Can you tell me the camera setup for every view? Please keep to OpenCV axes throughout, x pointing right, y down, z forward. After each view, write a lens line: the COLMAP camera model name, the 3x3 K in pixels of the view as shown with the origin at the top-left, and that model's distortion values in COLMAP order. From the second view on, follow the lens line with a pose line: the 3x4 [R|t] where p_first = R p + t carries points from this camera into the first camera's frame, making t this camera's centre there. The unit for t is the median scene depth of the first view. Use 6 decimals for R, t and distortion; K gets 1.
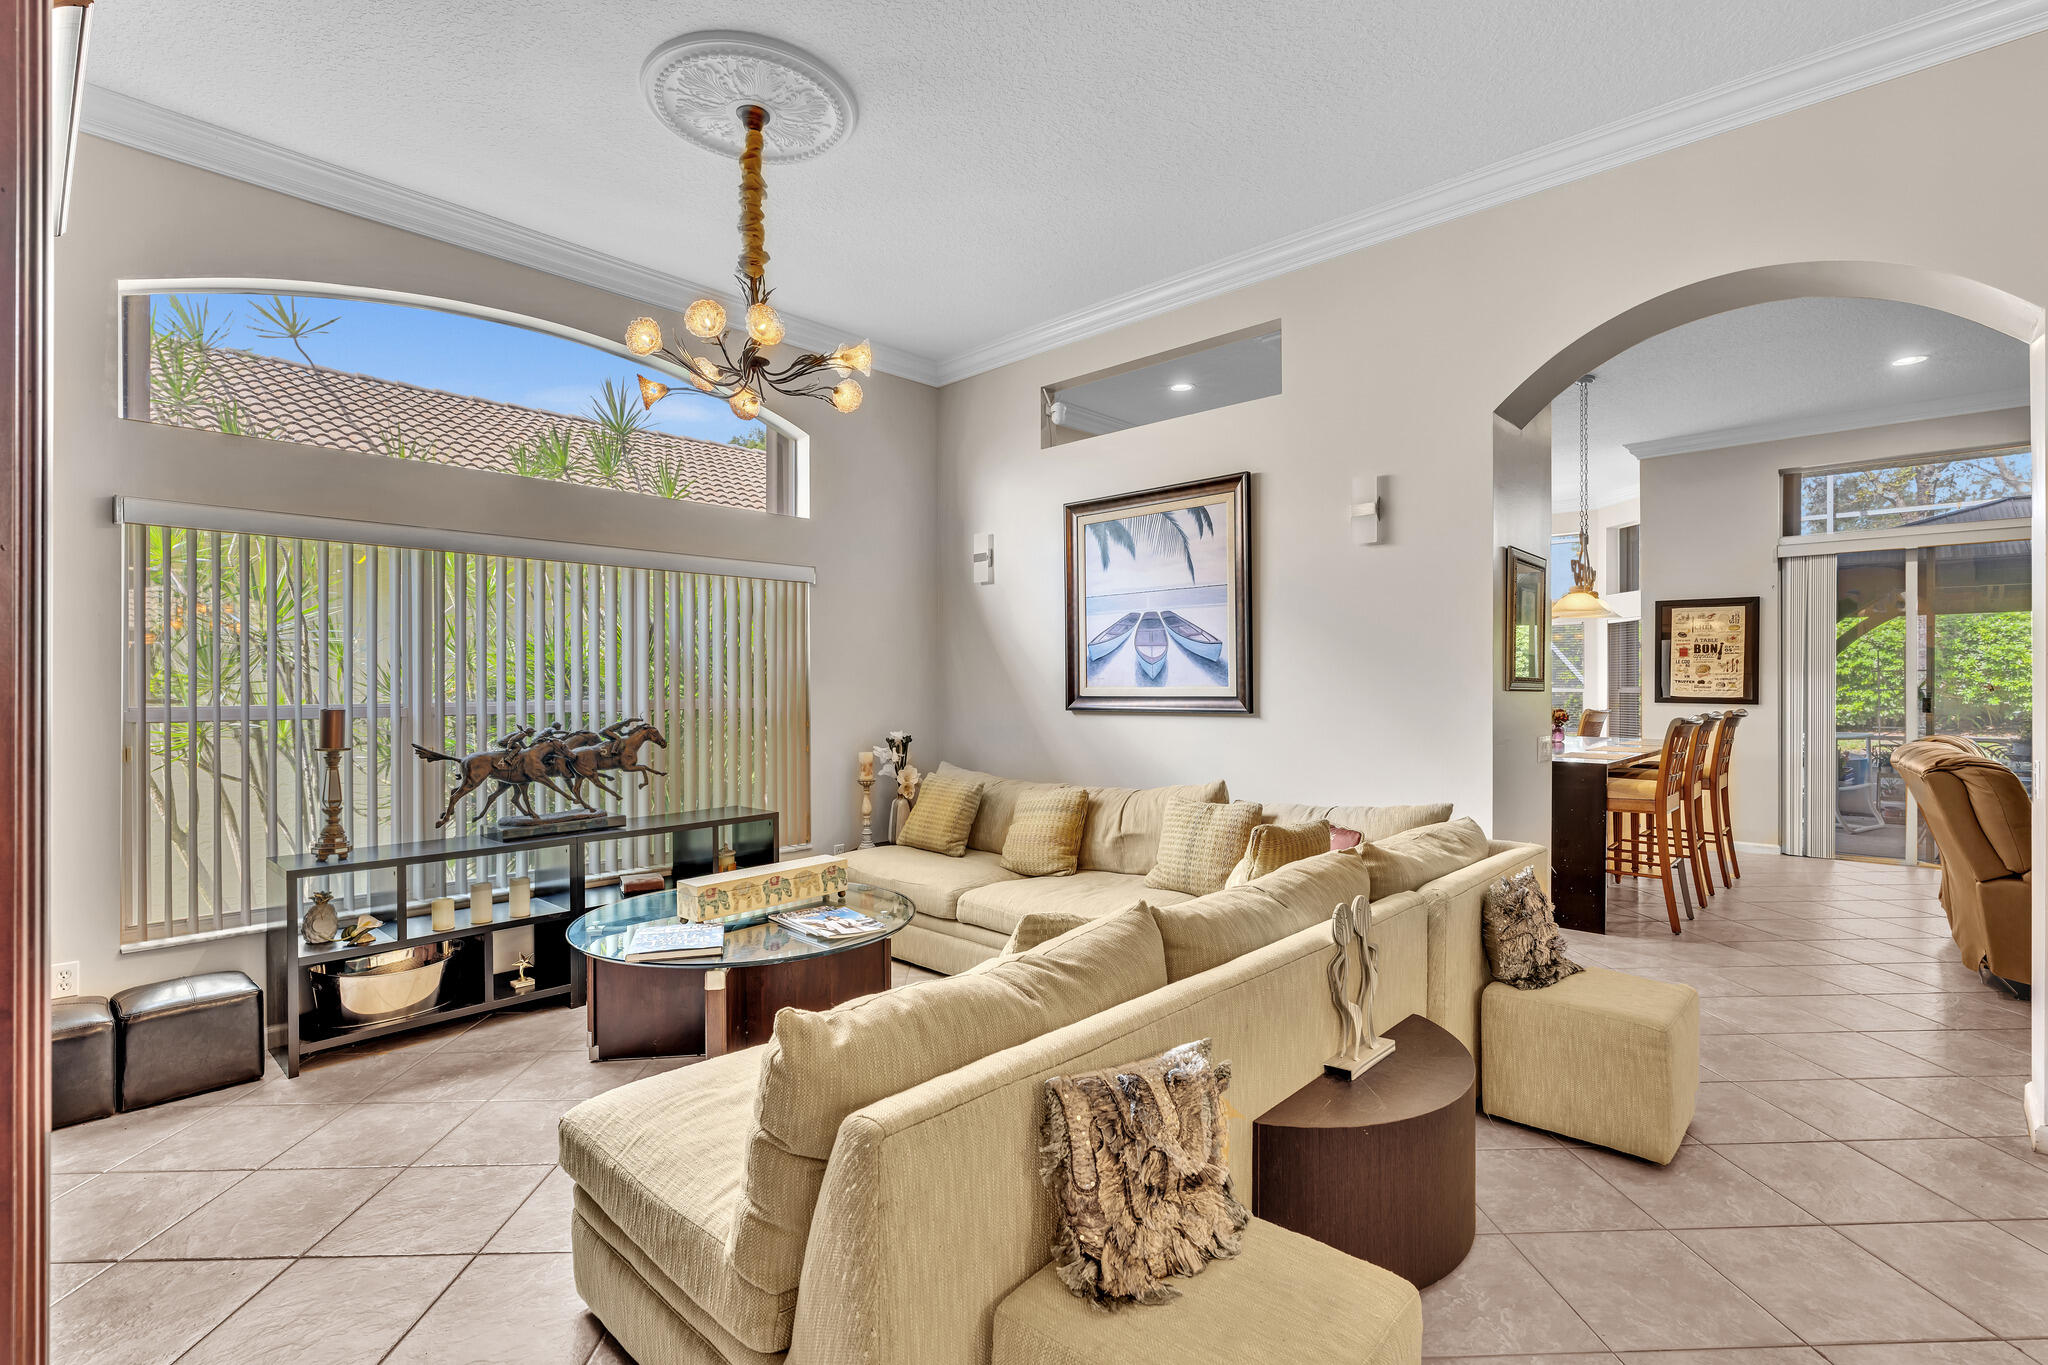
lens RADIAL K [[915.3, 0, 1030.5], [0, 915.3, 690.9], [0, 0, 1]] dist [-0.007489, 0.003865]
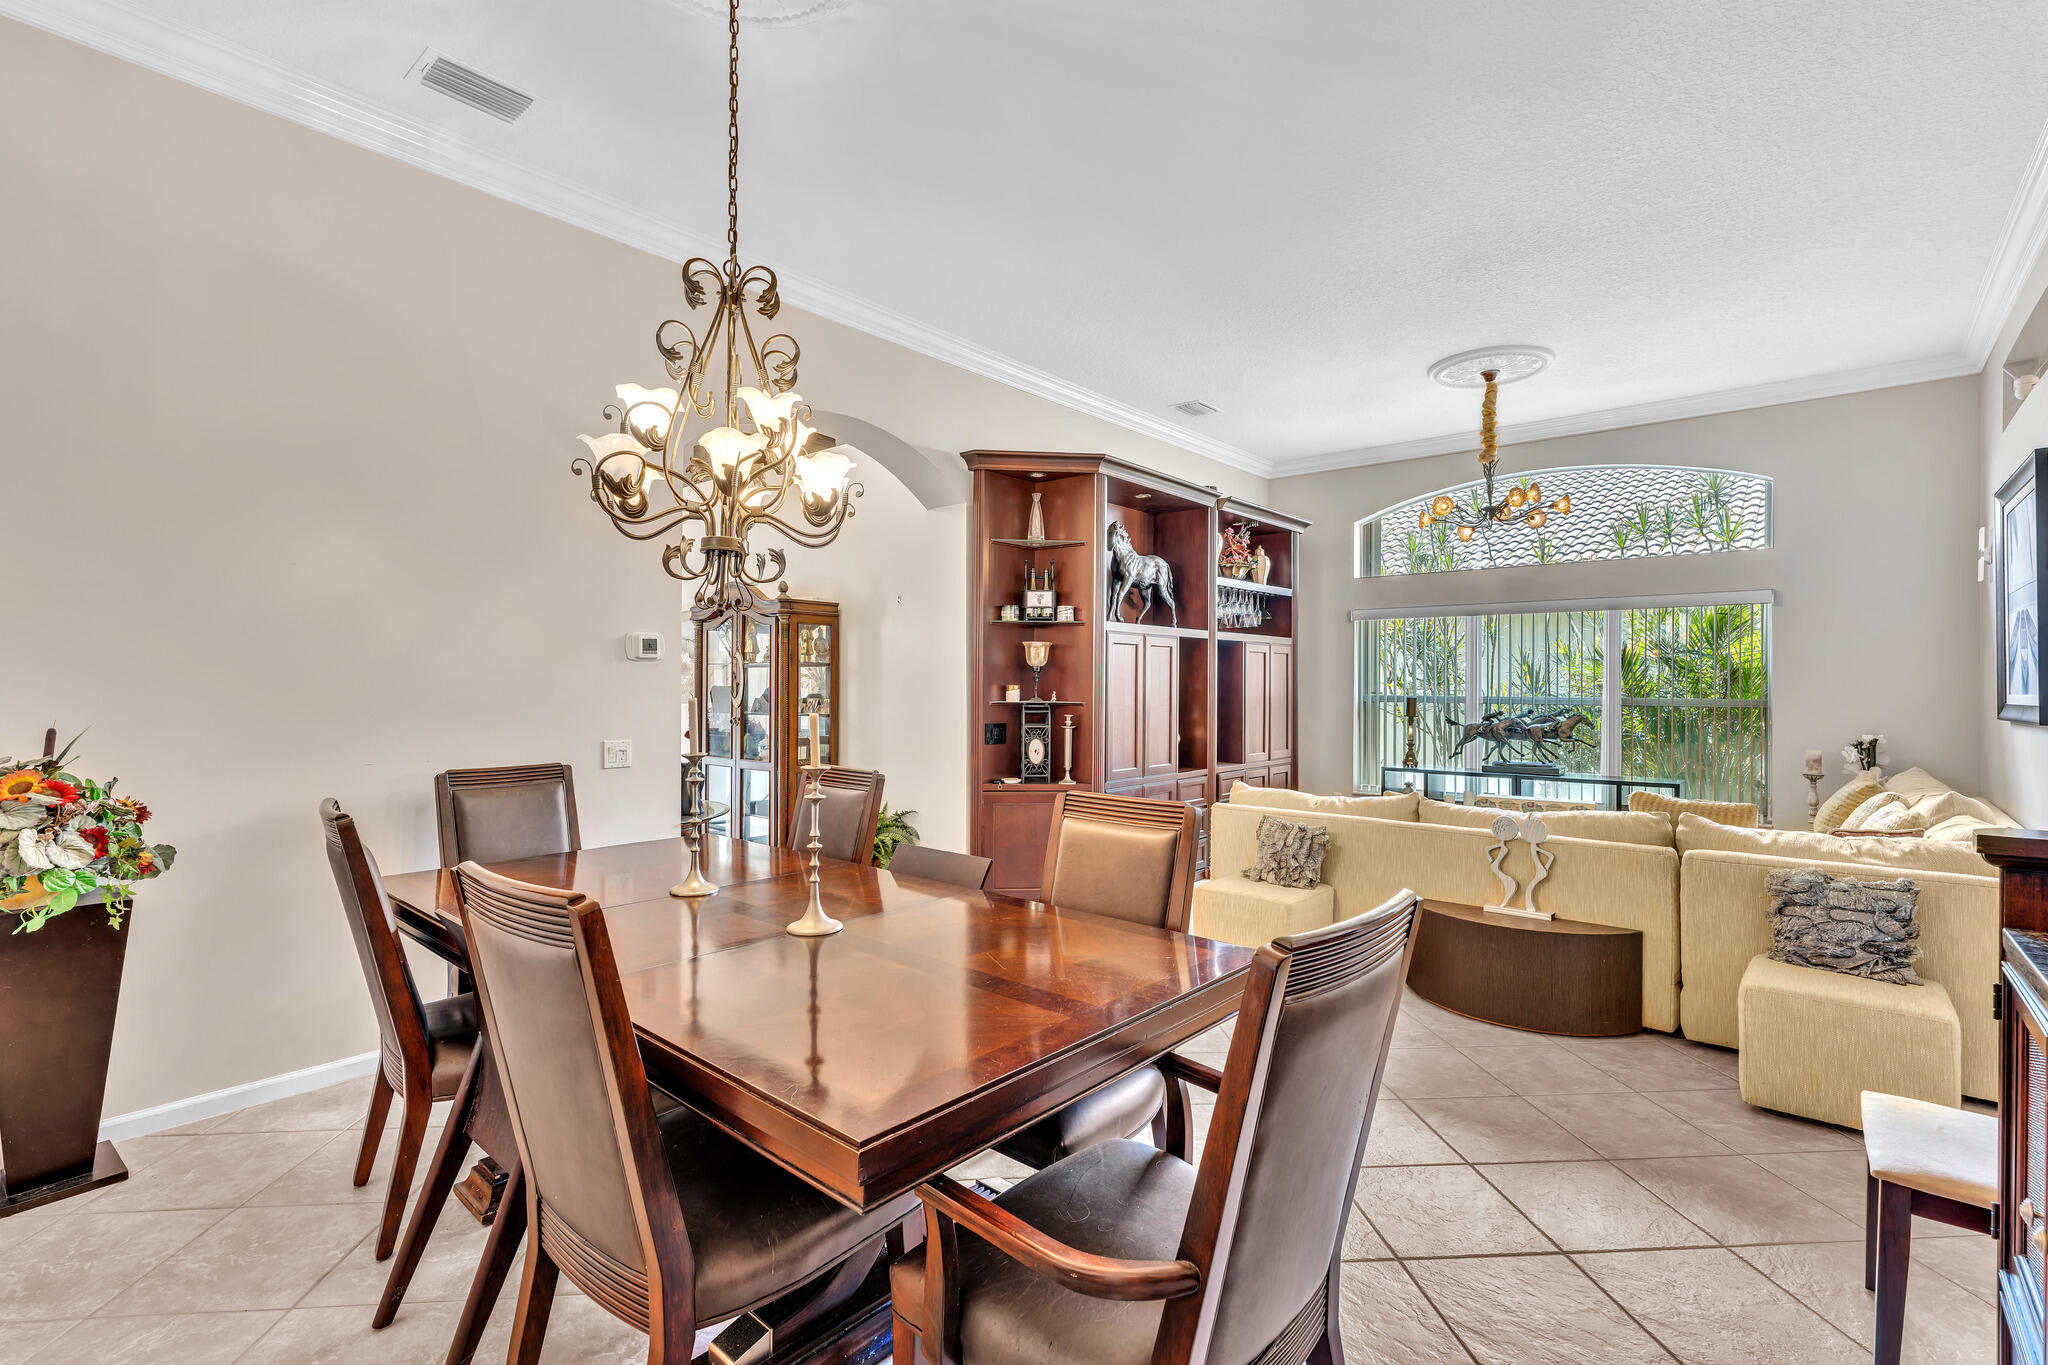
lens RADIAL K [[915.3, 0, 1030.1], [0, 915.3, 683.3], [0, 0, 1]] dist [-0.007489, 0.003865]
pose [[0.045786, 0.004465, -0.998941, 1.202472], [-0.015289, 0.999876, 0.003768, -0.005129], [0.998834, 0.015100, 0.045848, 0.014976]]
